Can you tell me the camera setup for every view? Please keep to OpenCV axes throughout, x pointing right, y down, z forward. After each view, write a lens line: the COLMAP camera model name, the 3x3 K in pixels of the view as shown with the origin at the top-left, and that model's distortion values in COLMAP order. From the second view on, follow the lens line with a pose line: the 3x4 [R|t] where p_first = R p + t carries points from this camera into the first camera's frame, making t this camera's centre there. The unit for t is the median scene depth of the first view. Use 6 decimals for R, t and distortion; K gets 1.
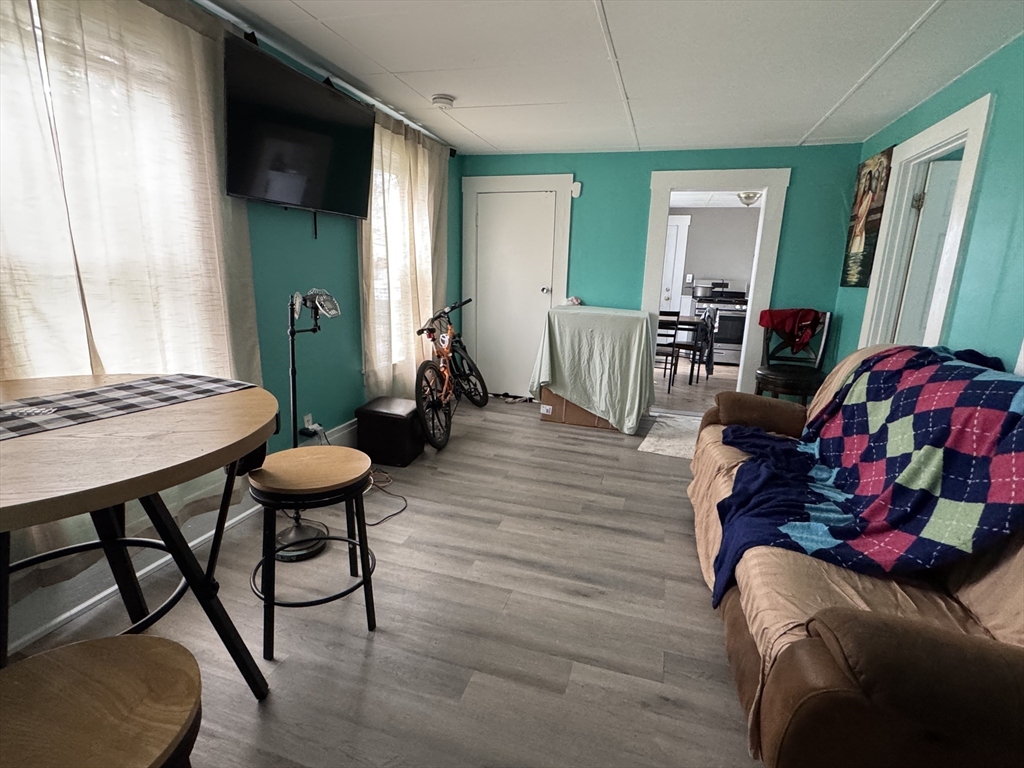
lens RADIAL K [[499.7, 0, 512.0], [0, 499.7, 384.0], [0, 0, 1]] dist [0.001578, 0.000283]
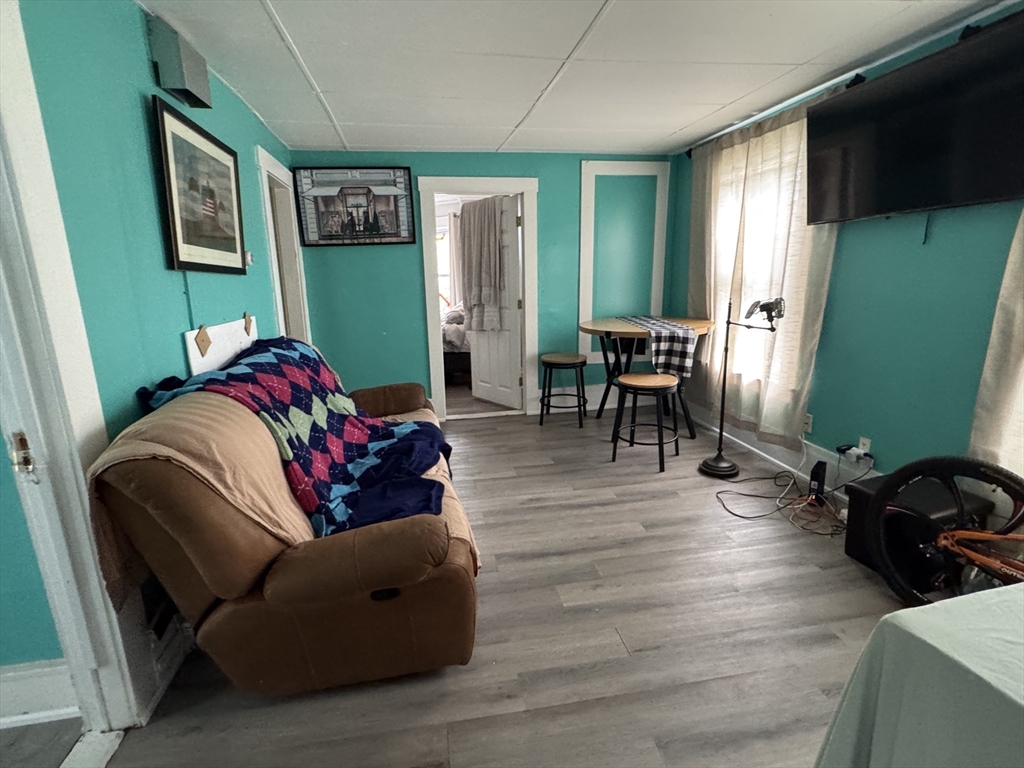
lens RADIAL K [[499.7, 0, 512.0], [0, 499.7, 384.0], [0, 0, 1]] dist [0.001578, 0.000283]
pose [[-0.887111, 0.093036, -0.452083, 0.723685], [-0.108360, 0.910118, 0.399930, -0.409008], [0.448656, 0.403770, -0.797294, 1.750430]]
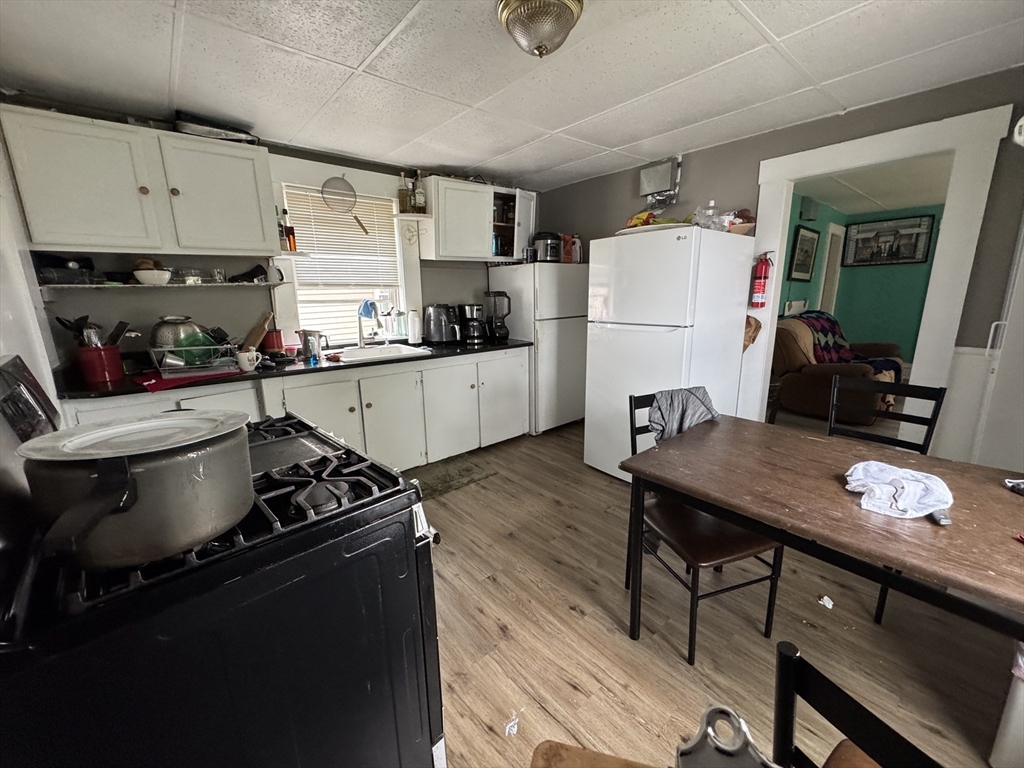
lens RADIAL K [[411.4, 0, 512.0], [0, 411.4, 384.0], [0, 0, 1]] dist [0.000383, 0.000034]
pose [[-0.848529, -0.128445, 0.513324, 0.886937], [0.115124, 0.902043, 0.416011, -0.749196], [-0.516474, 0.412093, -0.750622, 3.283656]]
